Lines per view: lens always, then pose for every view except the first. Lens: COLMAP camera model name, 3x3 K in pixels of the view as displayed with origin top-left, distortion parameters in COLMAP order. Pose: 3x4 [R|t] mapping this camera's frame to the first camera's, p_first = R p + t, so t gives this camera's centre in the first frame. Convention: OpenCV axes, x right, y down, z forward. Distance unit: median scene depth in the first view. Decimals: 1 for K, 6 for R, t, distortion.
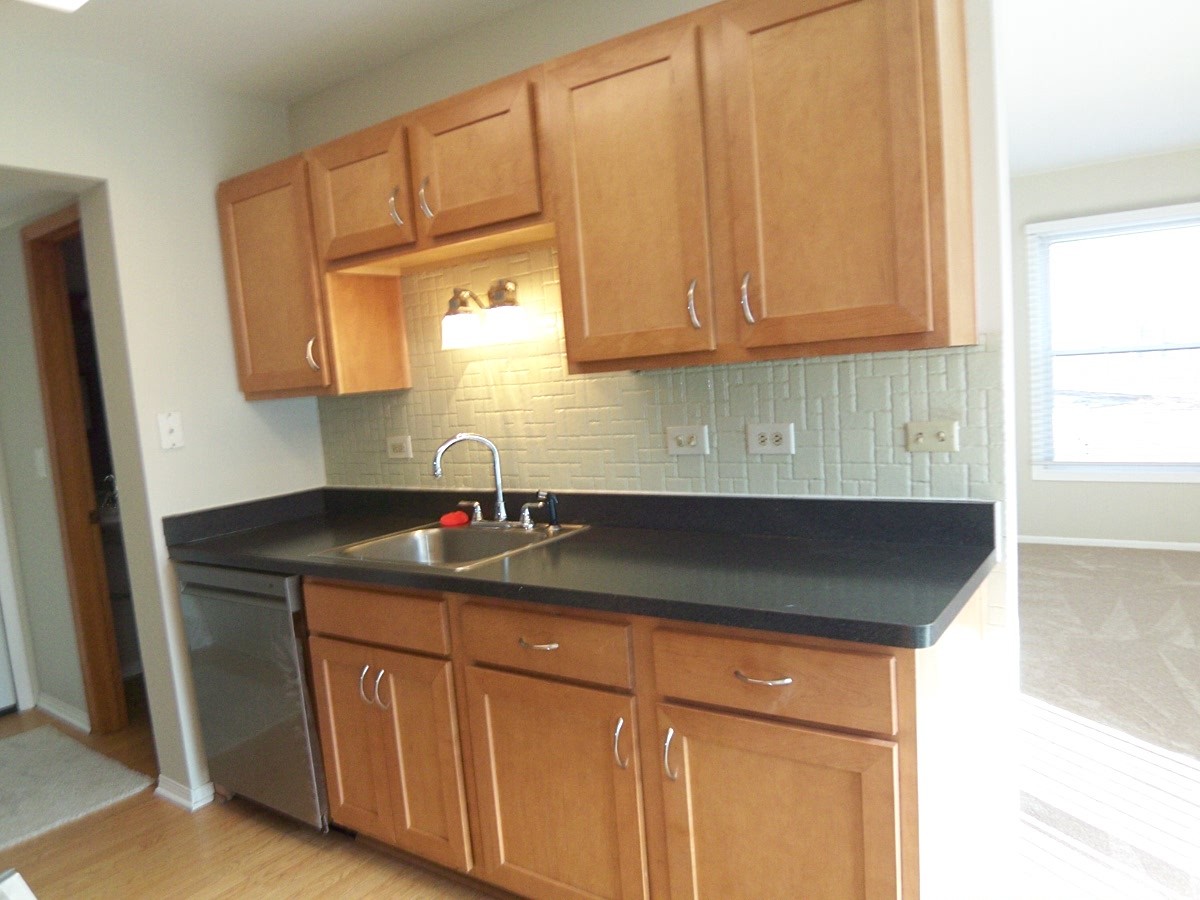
lens RADIAL K [[817.5, 0, 612.4], [0, 817.5, 468.3], [0, 0, 1]] dist [-0.009570, -0.036578]
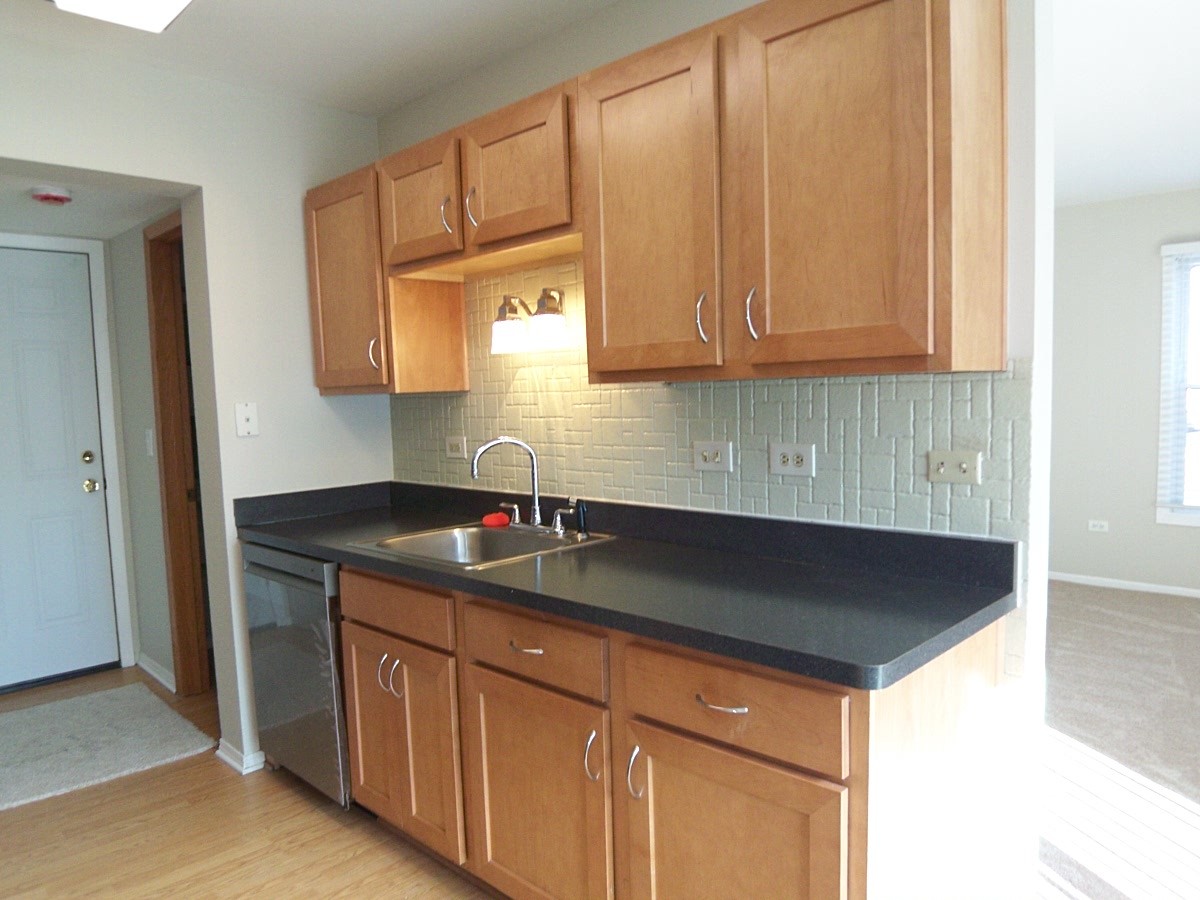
lens RADIAL K [[817.5, 0, 612.4], [0, 817.5, 468.3], [0, 0, 1]] dist [-0.009570, -0.036578]
pose [[0.985491, 0.061303, -0.158273, 0.137624], [-0.063212, 0.997975, -0.007054, -0.005500], [0.157520, 0.016956, 0.987370, 0.013039]]
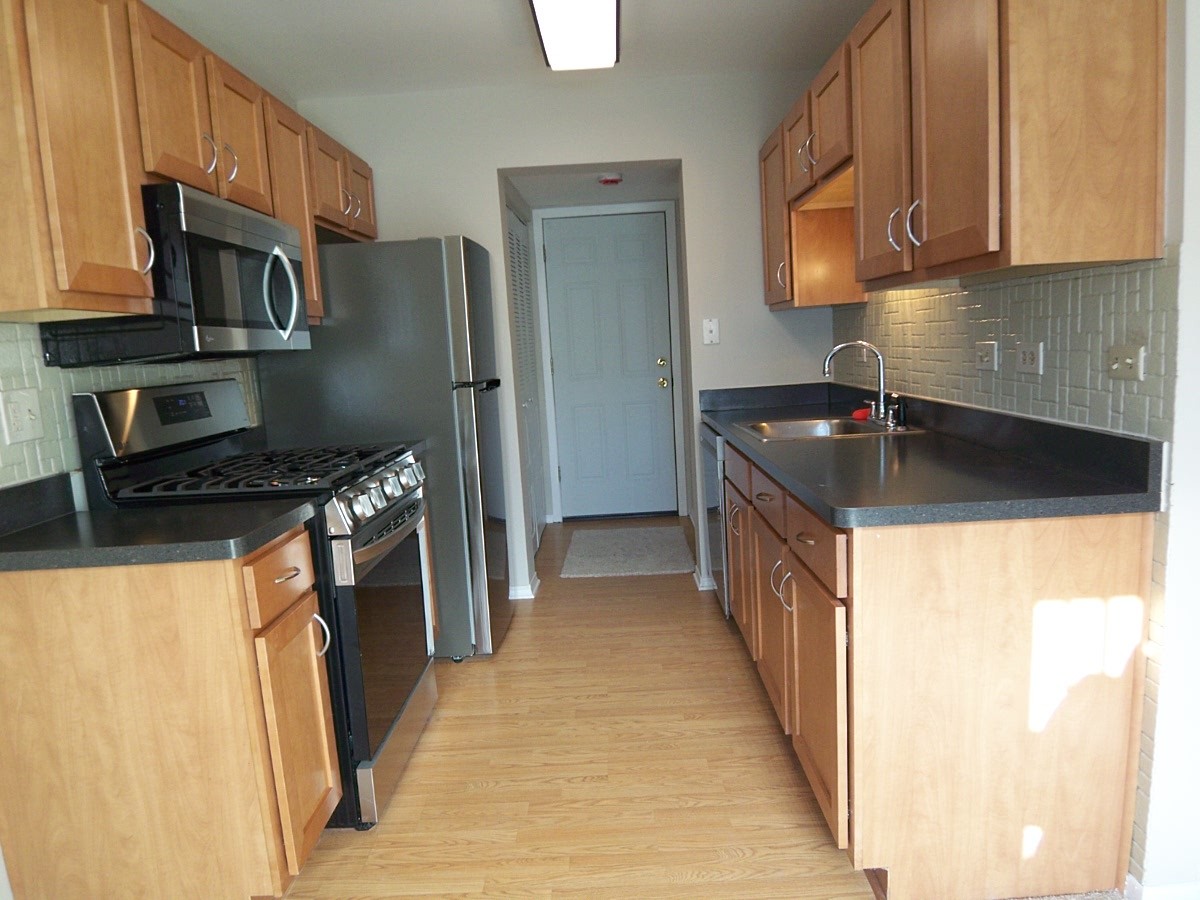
lens RADIAL K [[817.5, 0, 612.4], [0, 817.5, 468.3], [0, 0, 1]] dist [-0.009570, -0.036578]
pose [[0.566469, 0.166798, -0.807027, 0.724635], [-0.076117, 0.985706, 0.150300, -0.013665], [0.820561, -0.023711, 0.571068, 0.023558]]
